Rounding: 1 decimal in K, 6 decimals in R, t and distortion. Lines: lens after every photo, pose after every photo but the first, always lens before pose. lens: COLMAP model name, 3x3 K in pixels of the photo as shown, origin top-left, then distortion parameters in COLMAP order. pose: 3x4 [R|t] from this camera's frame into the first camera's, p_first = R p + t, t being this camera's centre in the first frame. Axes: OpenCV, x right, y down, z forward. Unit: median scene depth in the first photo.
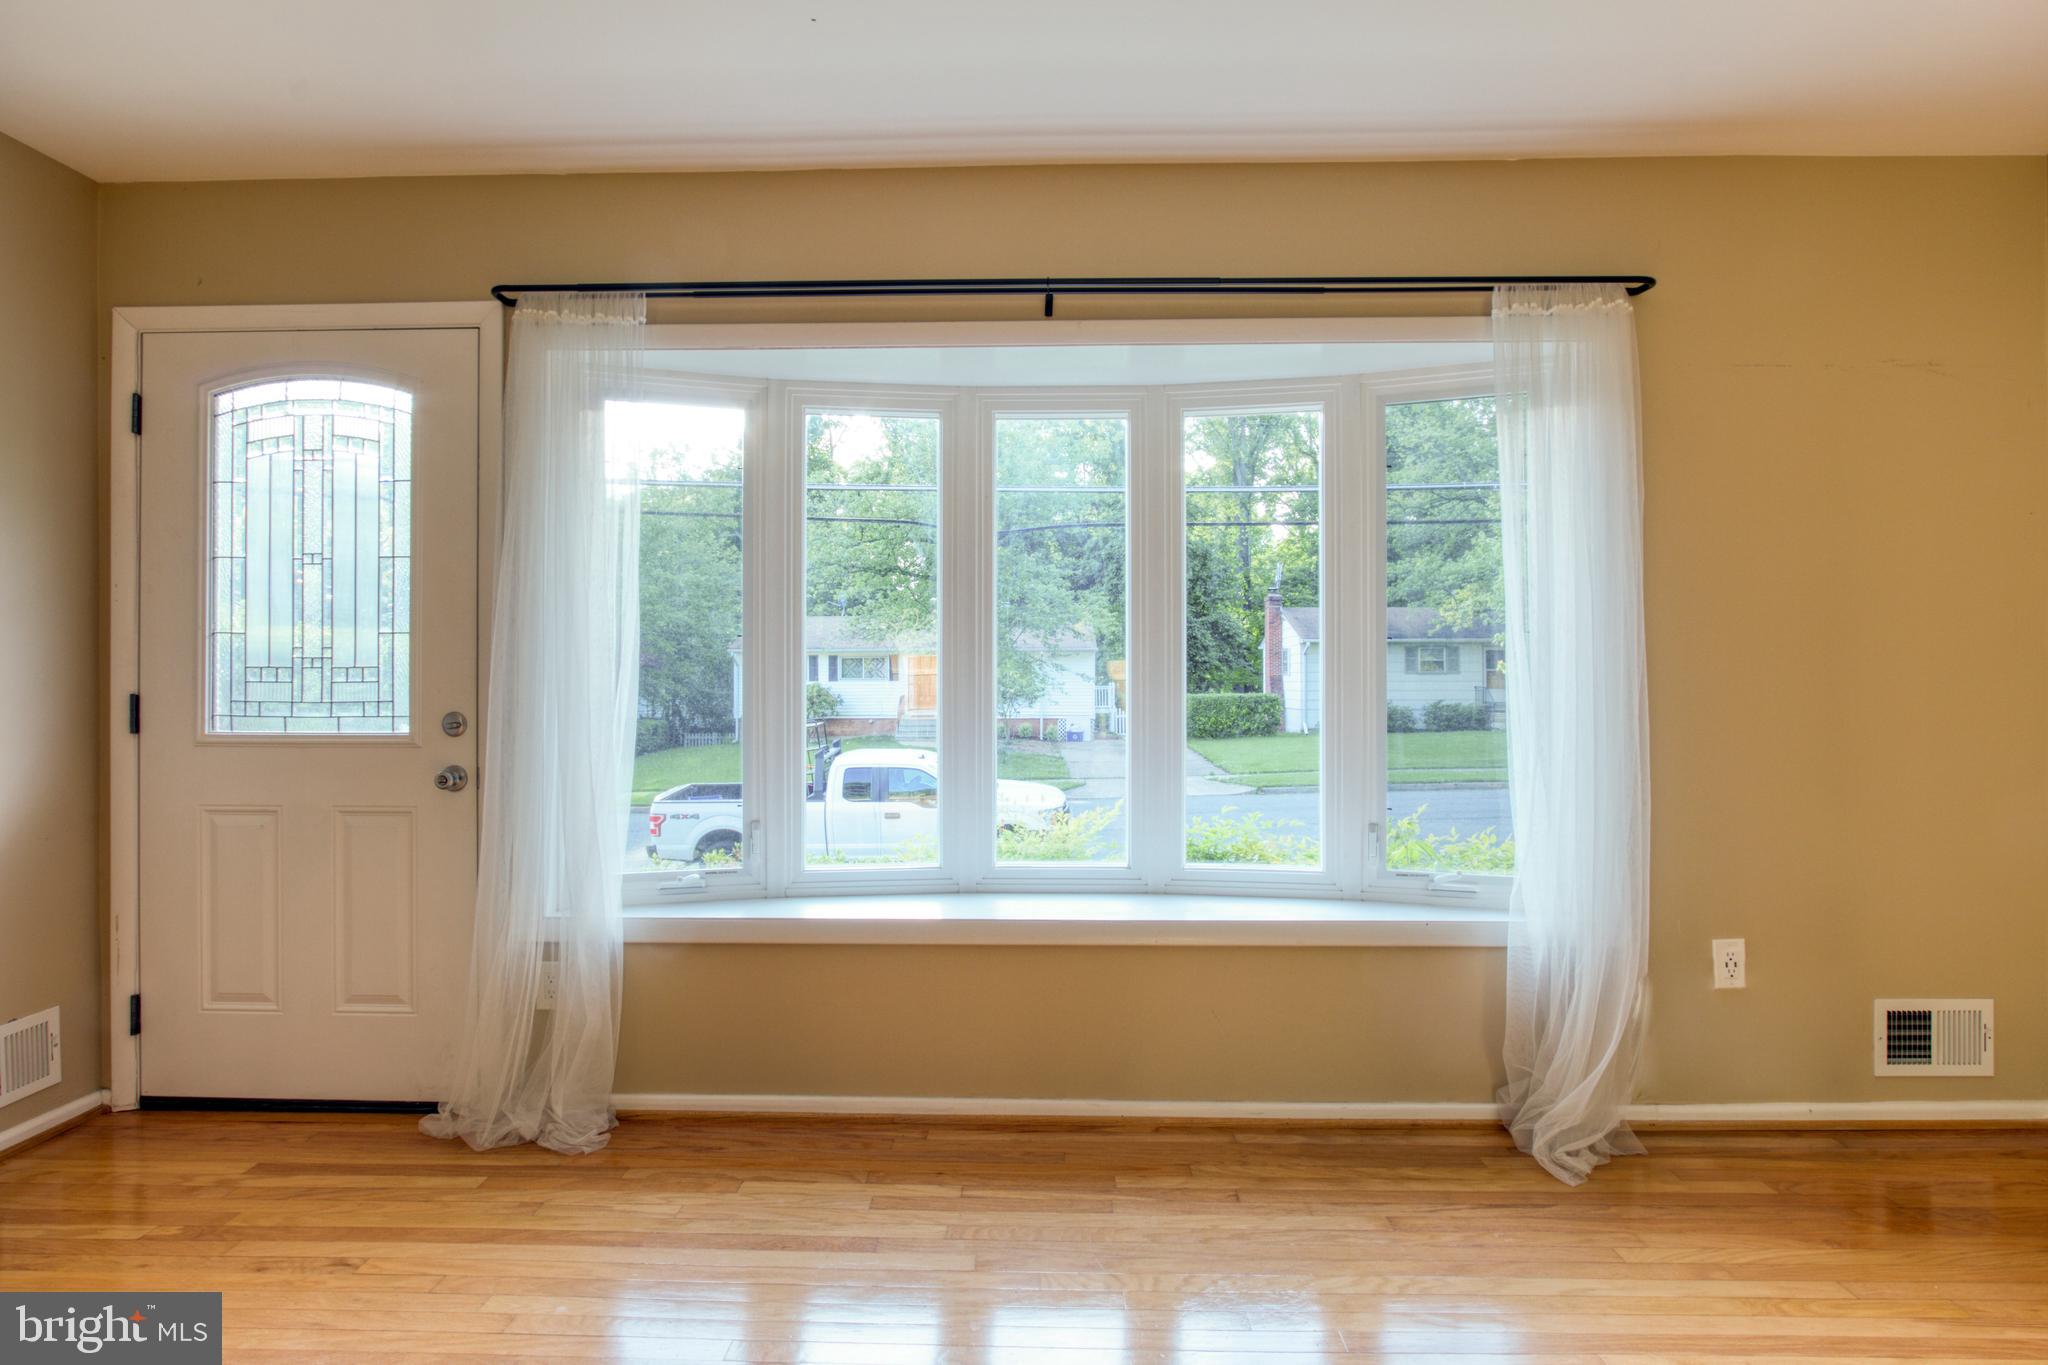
lens RADIAL K [[1065.5, 0, 1049.7], [0, 1065.5, 686.1], [0, 0, 1]] dist [-0.013011, 0.000310]
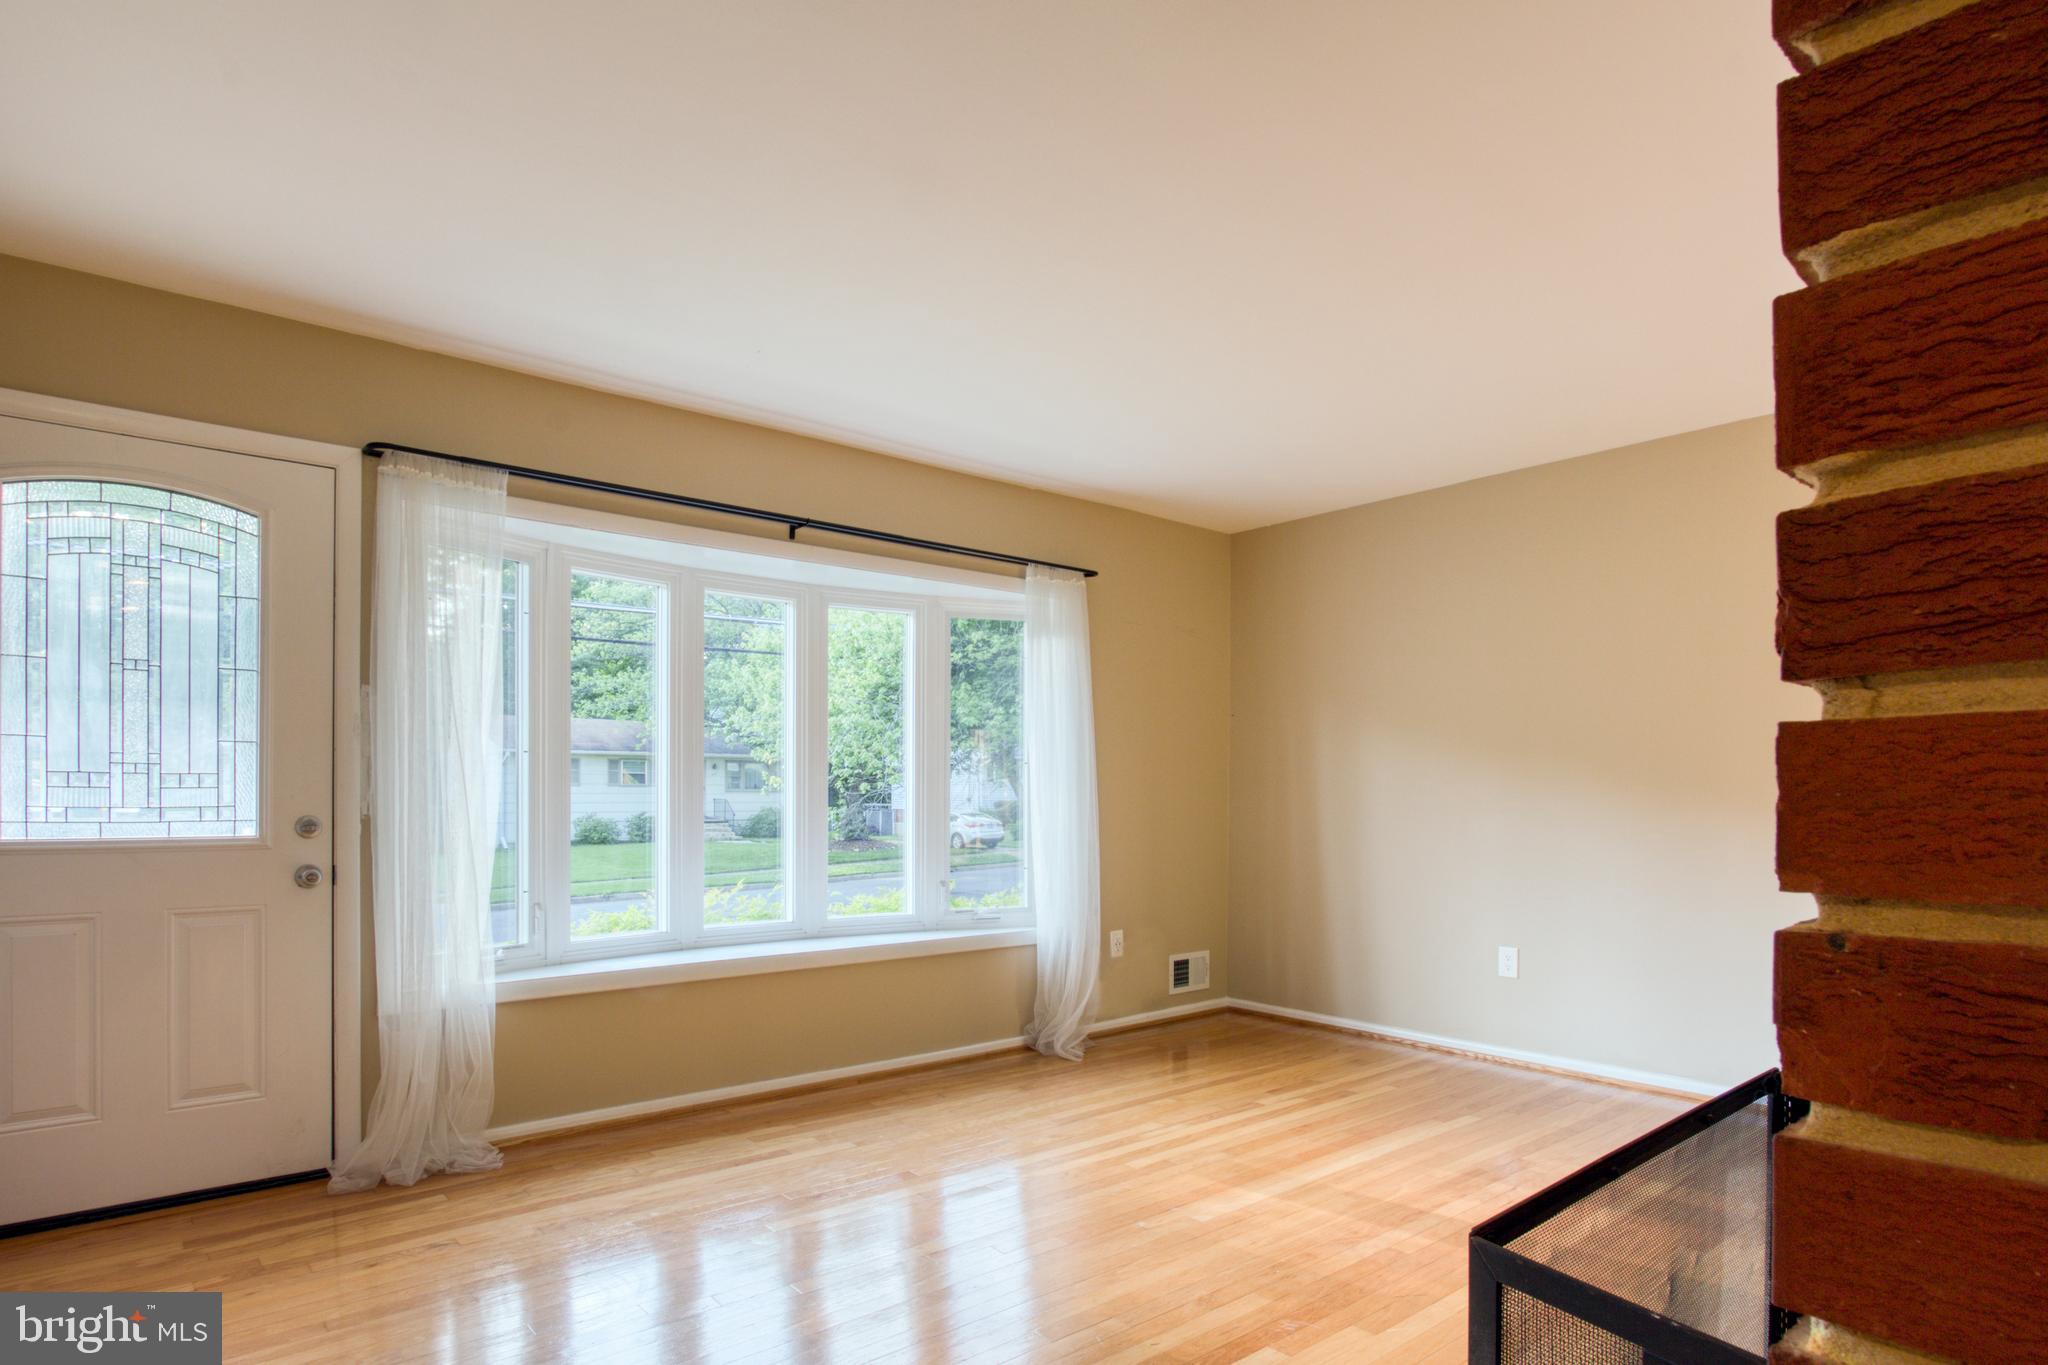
lens RADIAL K [[1124.2, 0, 979.2], [0, 1124.2, 805.7], [0, 0, 1]] dist [-0.004918, 0.000064]
pose [[0.763750, -0.004364, 0.645498, -0.781196], [0.000778, 0.999983, 0.005839, 0.008148], [-0.645512, -0.003957, 0.763740, -0.335743]]
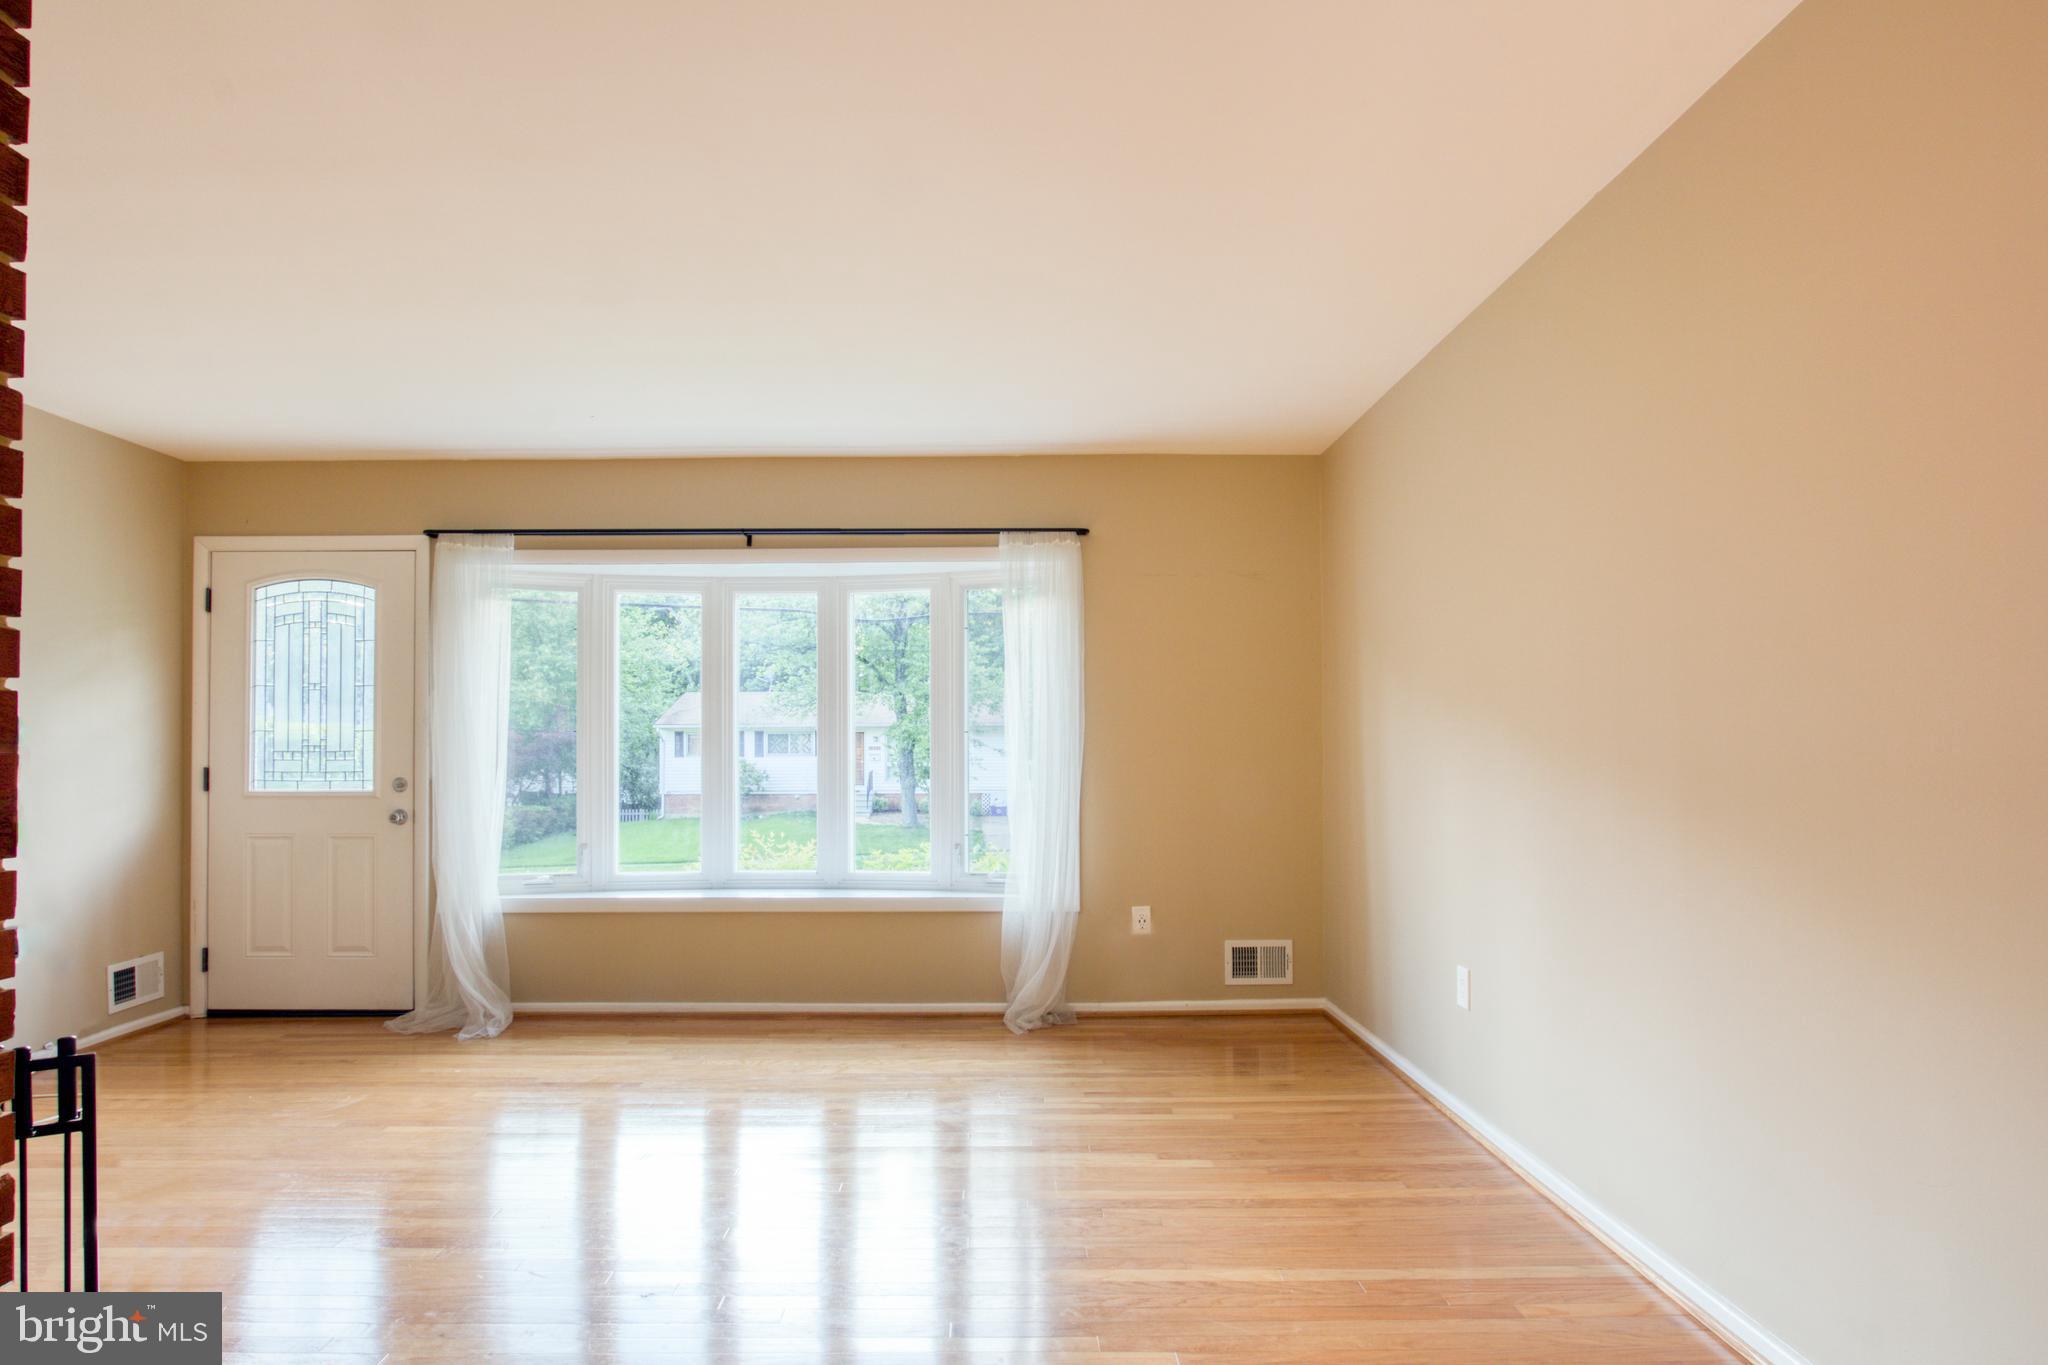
lens RADIAL K [[1116.9, 0, 1029.7], [0, 1116.9, 747.5], [0, 0, 1]] dist [-0.012518, 0.000010]
pose [[0.999770, -0.002531, 0.021307, 0.403151], [0.002788, 0.999923, -0.012054, 0.000738], [-0.021275, 0.012110, 0.999700, -0.791983]]
